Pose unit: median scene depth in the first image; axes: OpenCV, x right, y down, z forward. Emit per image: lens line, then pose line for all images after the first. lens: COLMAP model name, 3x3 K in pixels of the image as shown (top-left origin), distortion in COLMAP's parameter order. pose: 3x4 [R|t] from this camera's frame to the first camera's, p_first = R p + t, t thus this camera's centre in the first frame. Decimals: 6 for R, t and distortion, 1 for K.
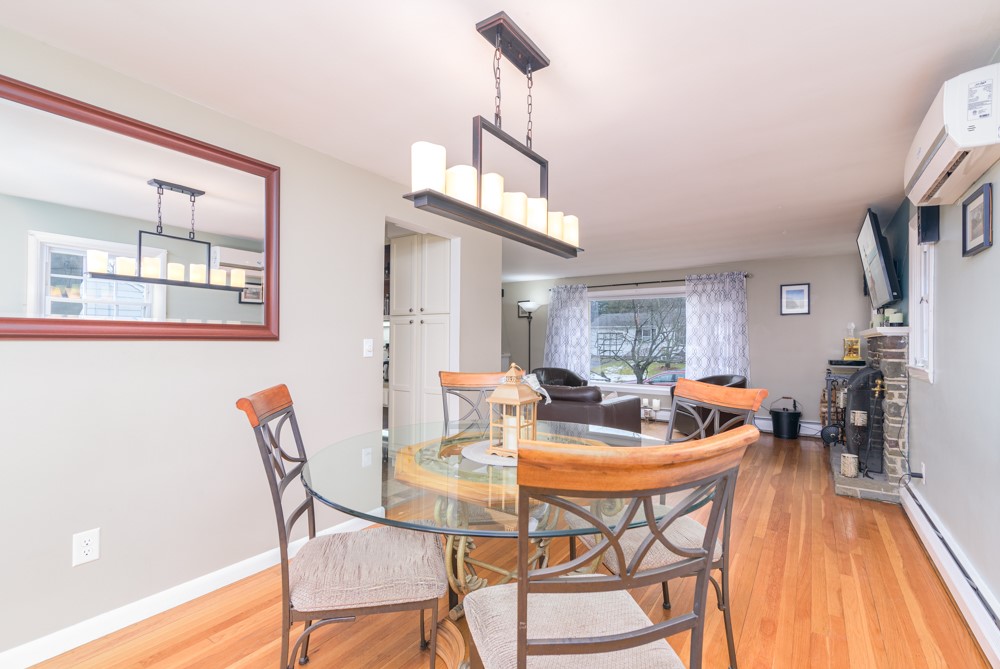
lens RADIAL K [[451.5, 0, 502.6], [0, 451.5, 338.8], [0, 0, 1]] dist [0.018630, -0.001289]
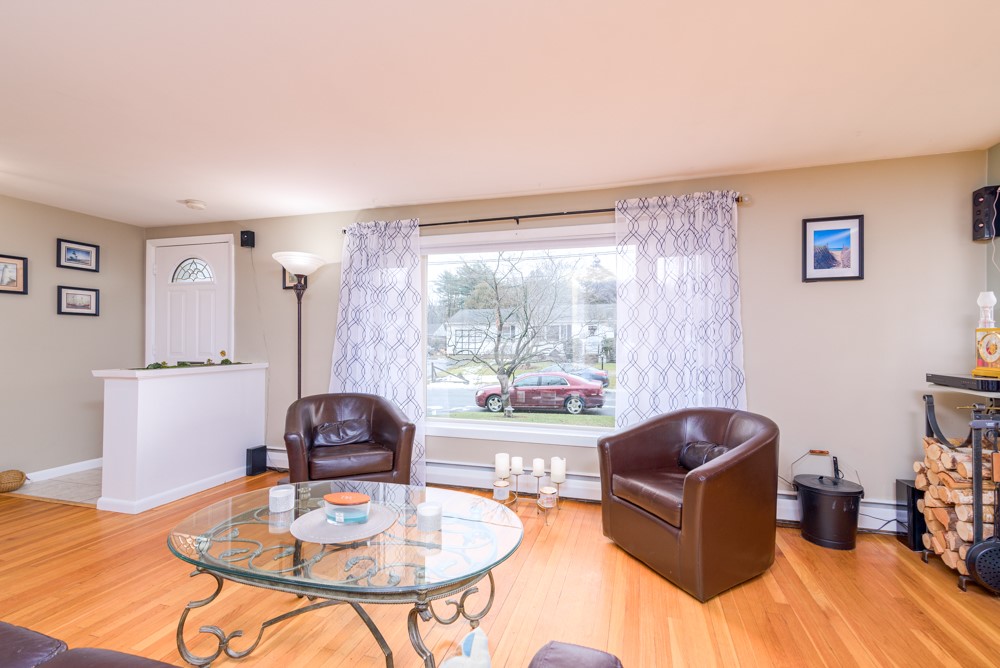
lens RADIAL K [[451.5, 0, 502.6], [0, 451.5, 338.3], [0, 0, 1]] dist [0.018630, -0.001289]
pose [[0.953042, -0.002914, 0.302823, 0.124781], [0.001632, 0.999989, 0.004487, 0.005087], [-0.302833, -0.003782, 0.953036, 0.506519]]
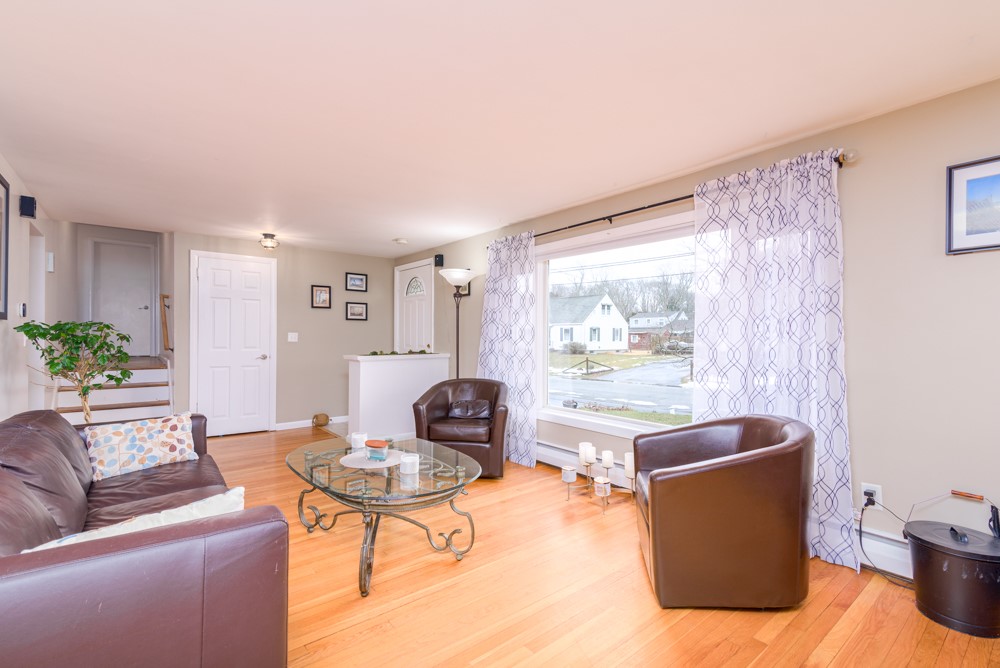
lens RADIAL K [[451.5, 0, 502.6], [0, 451.5, 338.3], [0, 0, 1]] dist [0.018630, -0.001289]
pose [[0.957724, -0.002986, -0.287673, 0.309461], [0.006459, 0.999917, 0.011124, 0.005167], [0.287615, -0.012512, 0.957664, 0.452049]]
